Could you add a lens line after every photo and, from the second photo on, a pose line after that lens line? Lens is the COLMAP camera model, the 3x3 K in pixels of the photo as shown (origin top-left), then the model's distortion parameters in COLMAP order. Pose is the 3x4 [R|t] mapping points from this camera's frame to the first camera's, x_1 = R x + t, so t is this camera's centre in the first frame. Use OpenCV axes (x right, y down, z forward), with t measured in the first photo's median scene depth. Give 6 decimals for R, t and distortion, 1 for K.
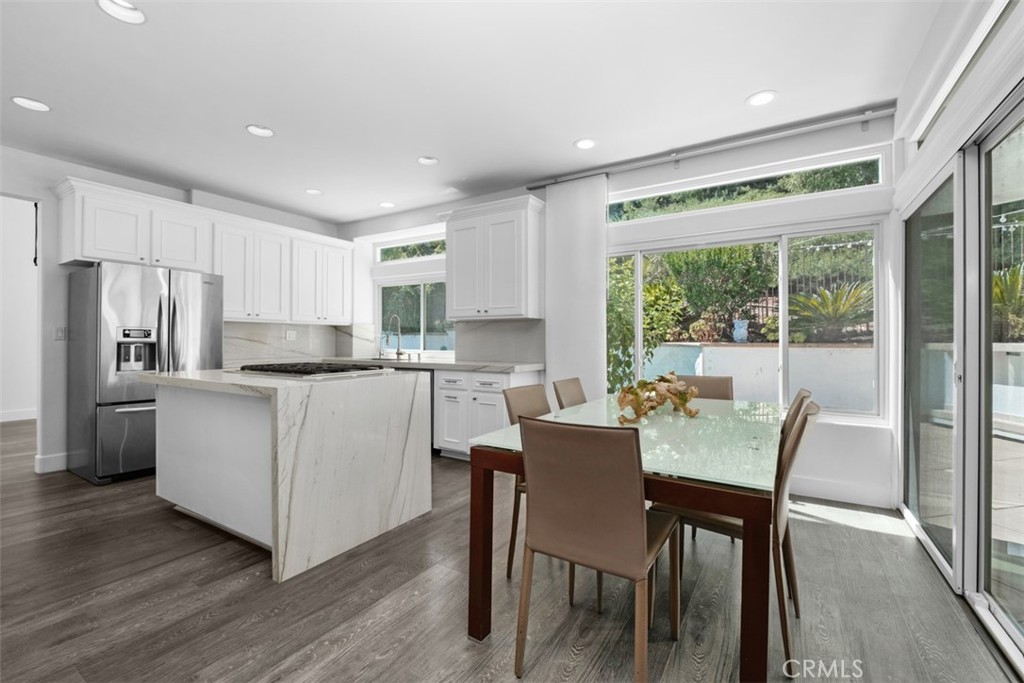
lens RADIAL K [[439.6, 0, 509.6], [0, 439.6, 339.6], [0, 0, 1]] dist [0.002038, -0.003717]
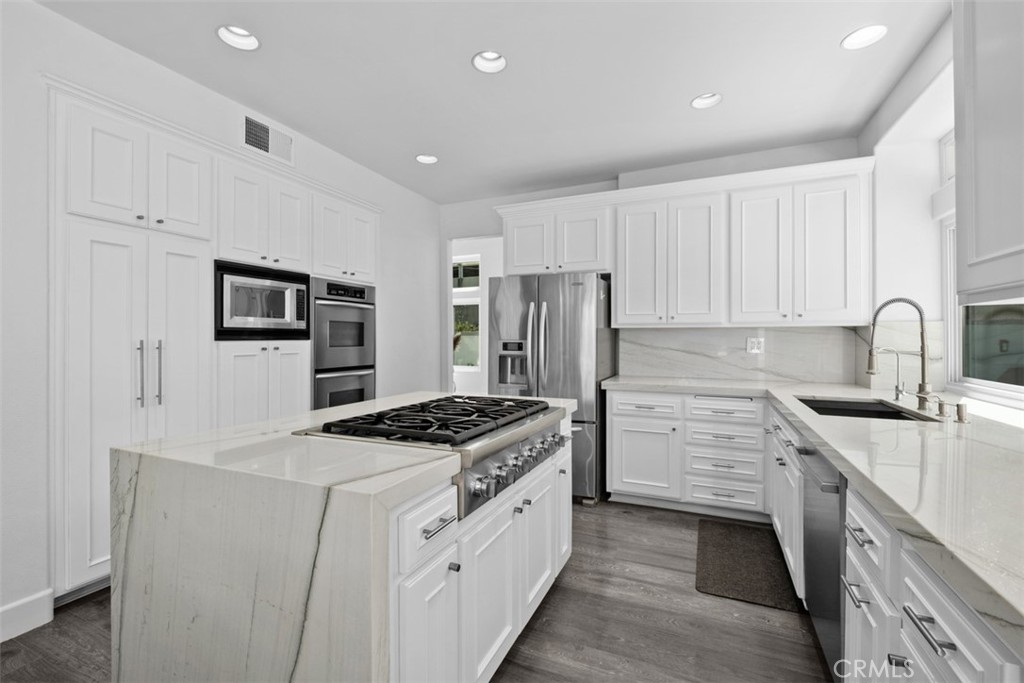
lens RADIAL K [[439.6, 0, 509.8], [0, 439.6, 339.7], [0, 0, 1]] dist [0.002038, -0.003717]
pose [[0.136528, 0.001606, -0.990635, 0.101211], [0.003458, 0.999992, 0.002098, -0.025882], [0.990630, -0.003712, 0.136522, 0.721308]]
